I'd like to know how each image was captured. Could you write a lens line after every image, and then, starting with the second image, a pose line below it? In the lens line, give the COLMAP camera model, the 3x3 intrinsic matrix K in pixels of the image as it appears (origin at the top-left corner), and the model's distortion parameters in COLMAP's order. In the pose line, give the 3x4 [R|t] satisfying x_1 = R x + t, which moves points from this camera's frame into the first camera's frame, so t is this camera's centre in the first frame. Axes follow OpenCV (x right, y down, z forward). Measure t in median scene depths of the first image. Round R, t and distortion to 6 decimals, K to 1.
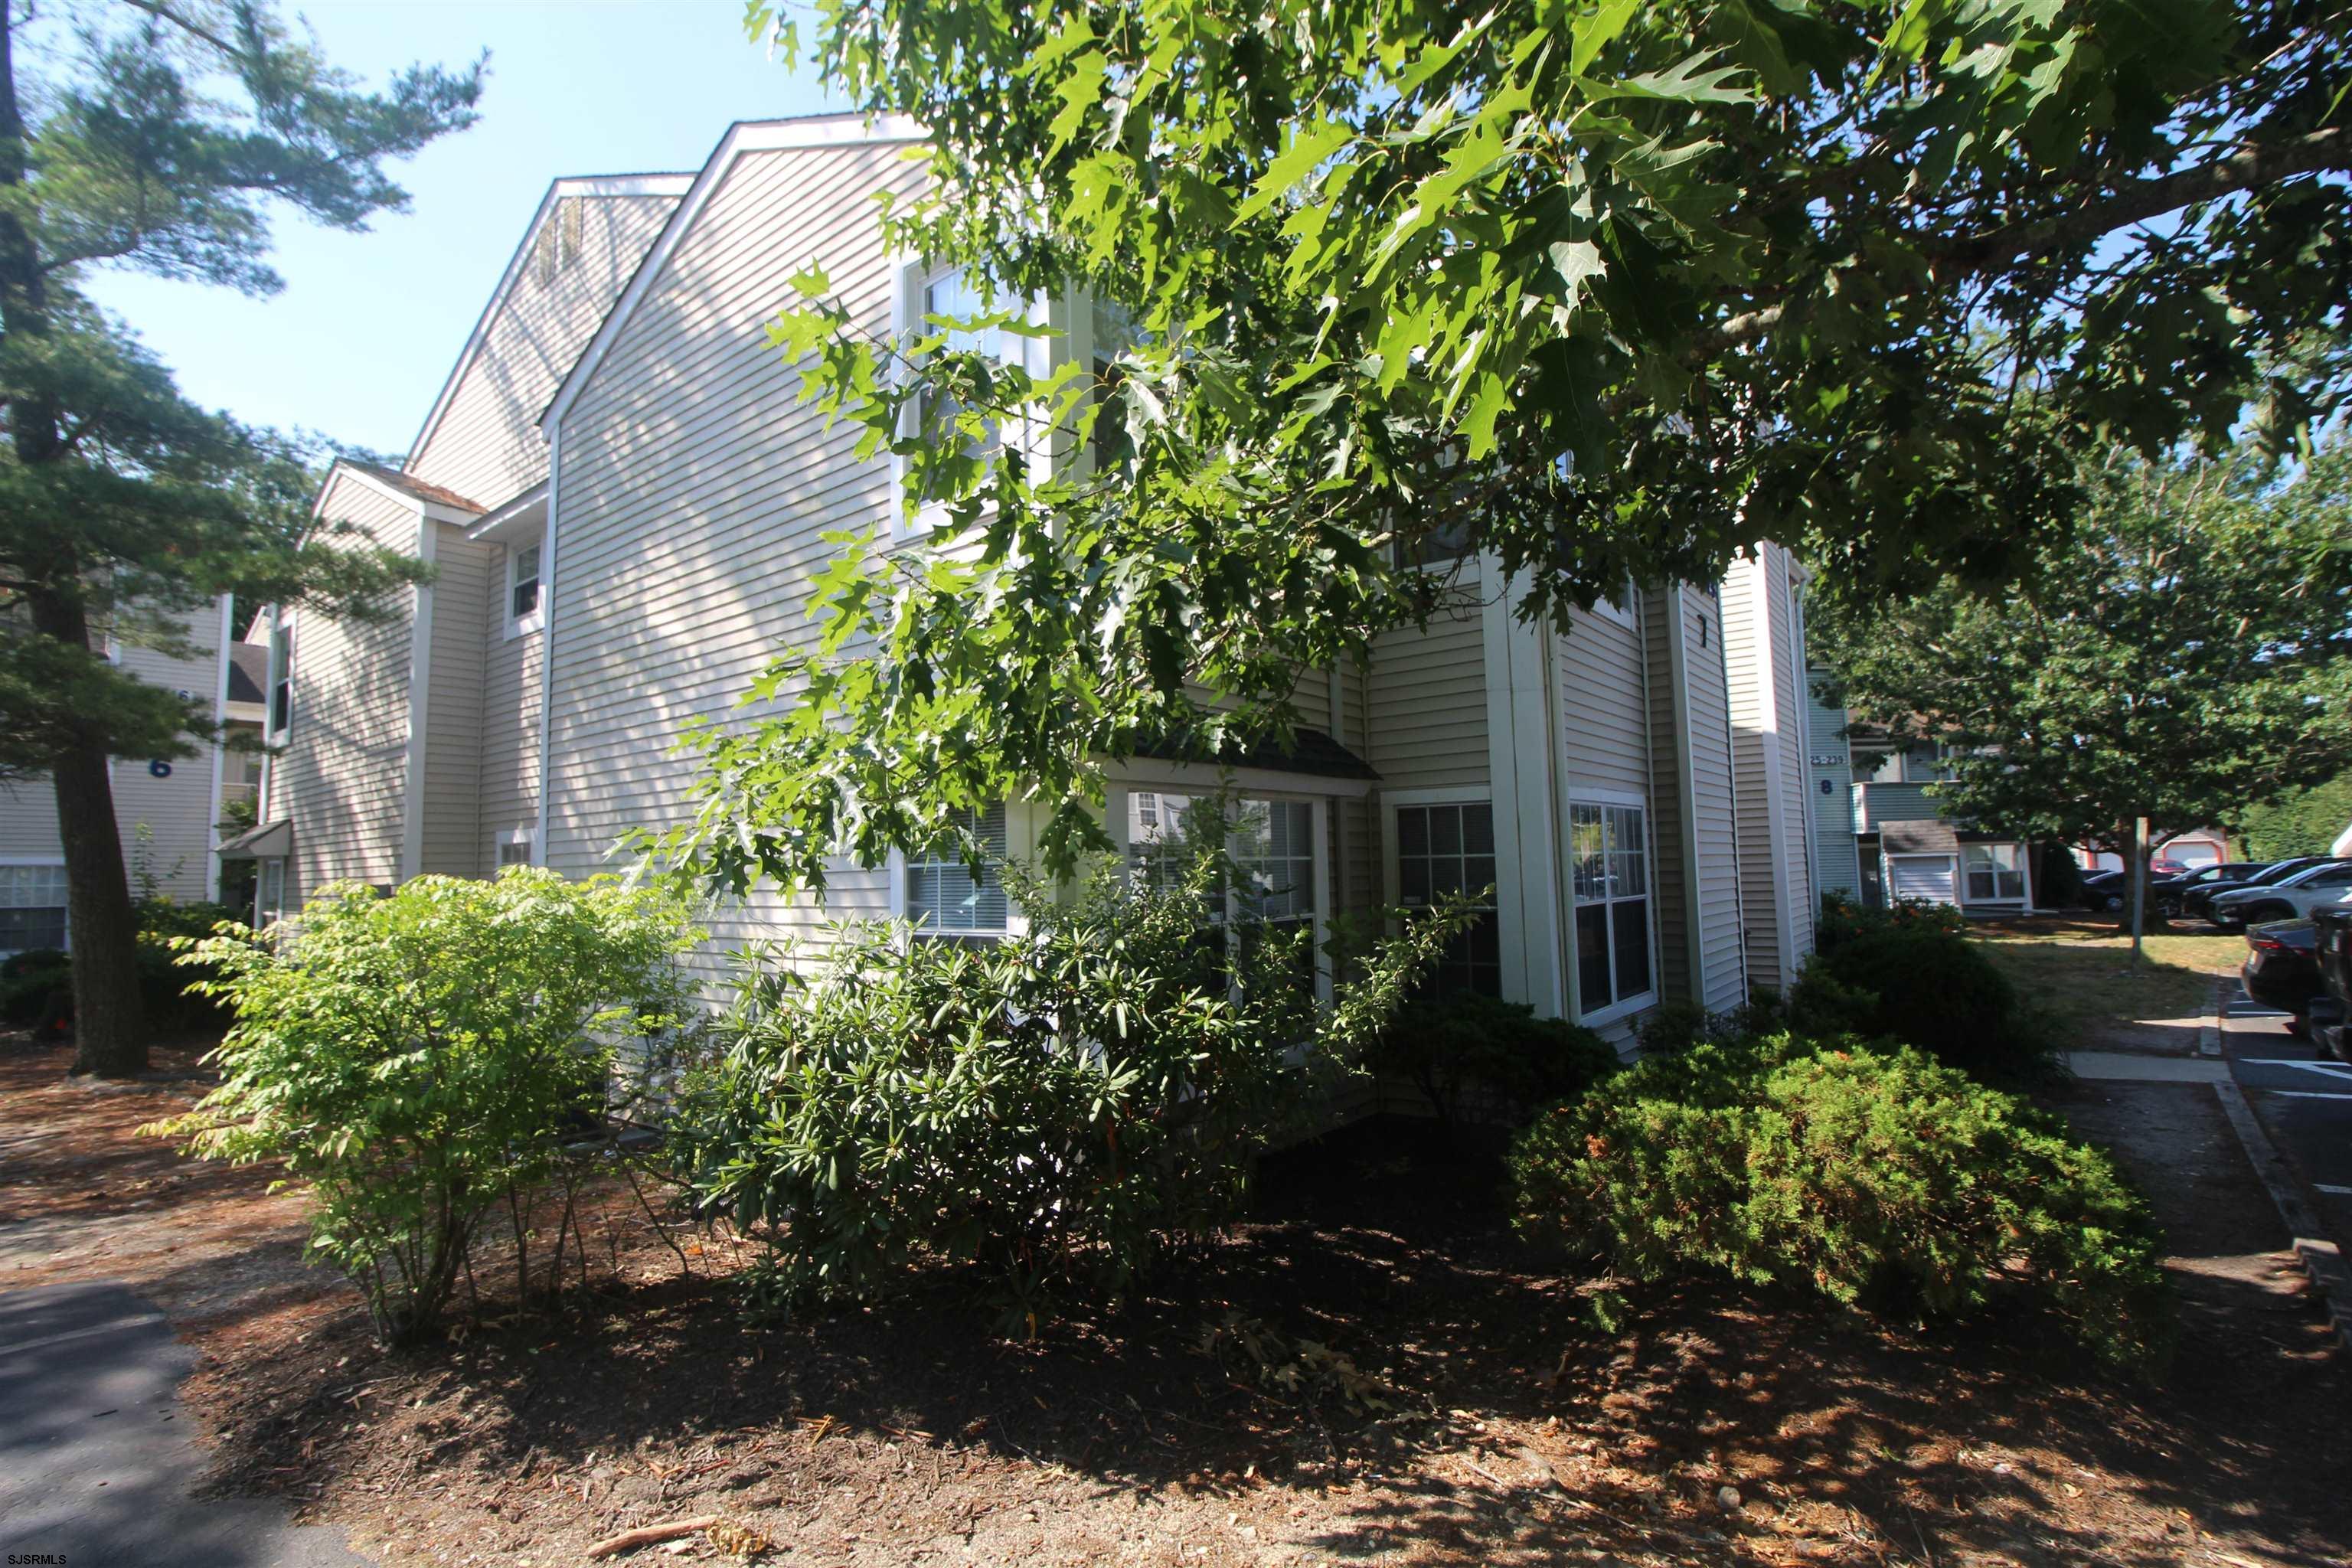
lens RADIAL K [[1090.3, 0, 1182.6], [0, 1090.3, 782.6], [0, 0, 1]] dist [-0.003395, -0.014461]
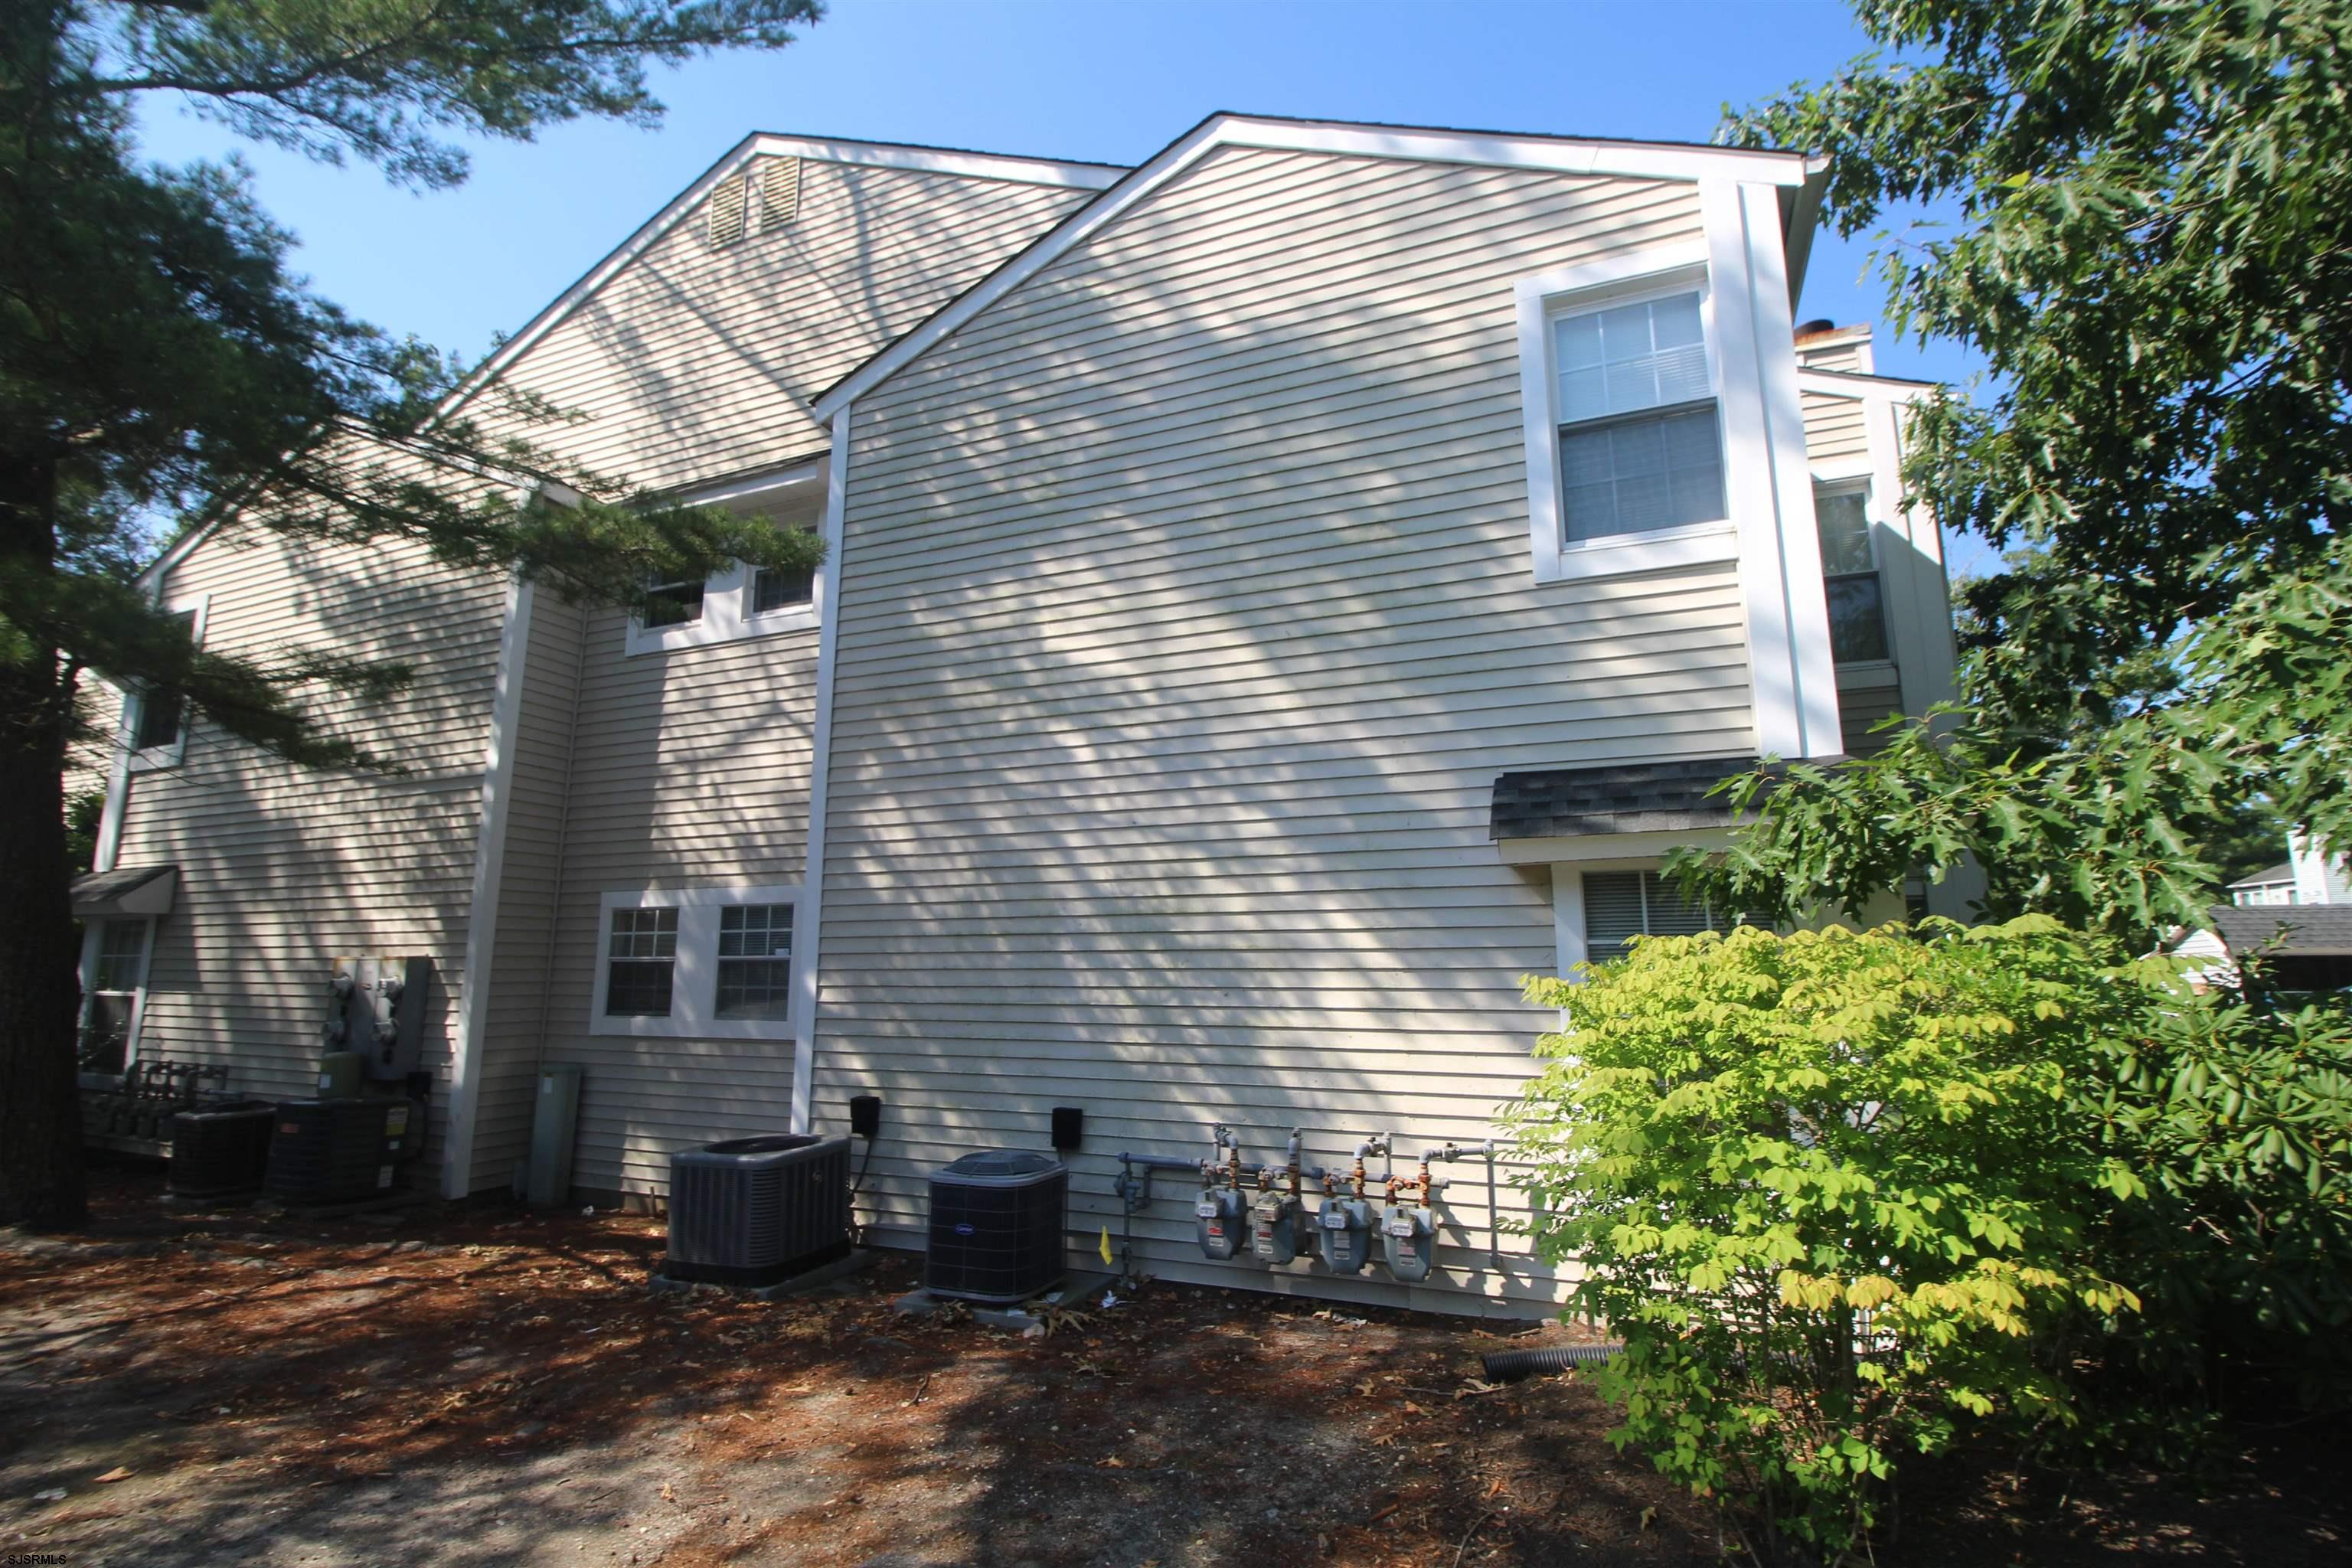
lens RADIAL K [[1090.3, 0, 1182.6], [0, 1090.3, 782.6], [0, 0, 1]] dist [-0.003395, -0.014461]
pose [[0.963968, 0.066079, 0.257681, -0.517000], [-0.041673, 0.994209, -0.099057, 0.031730], [-0.262734, 0.084750, 0.961139, 0.147357]]
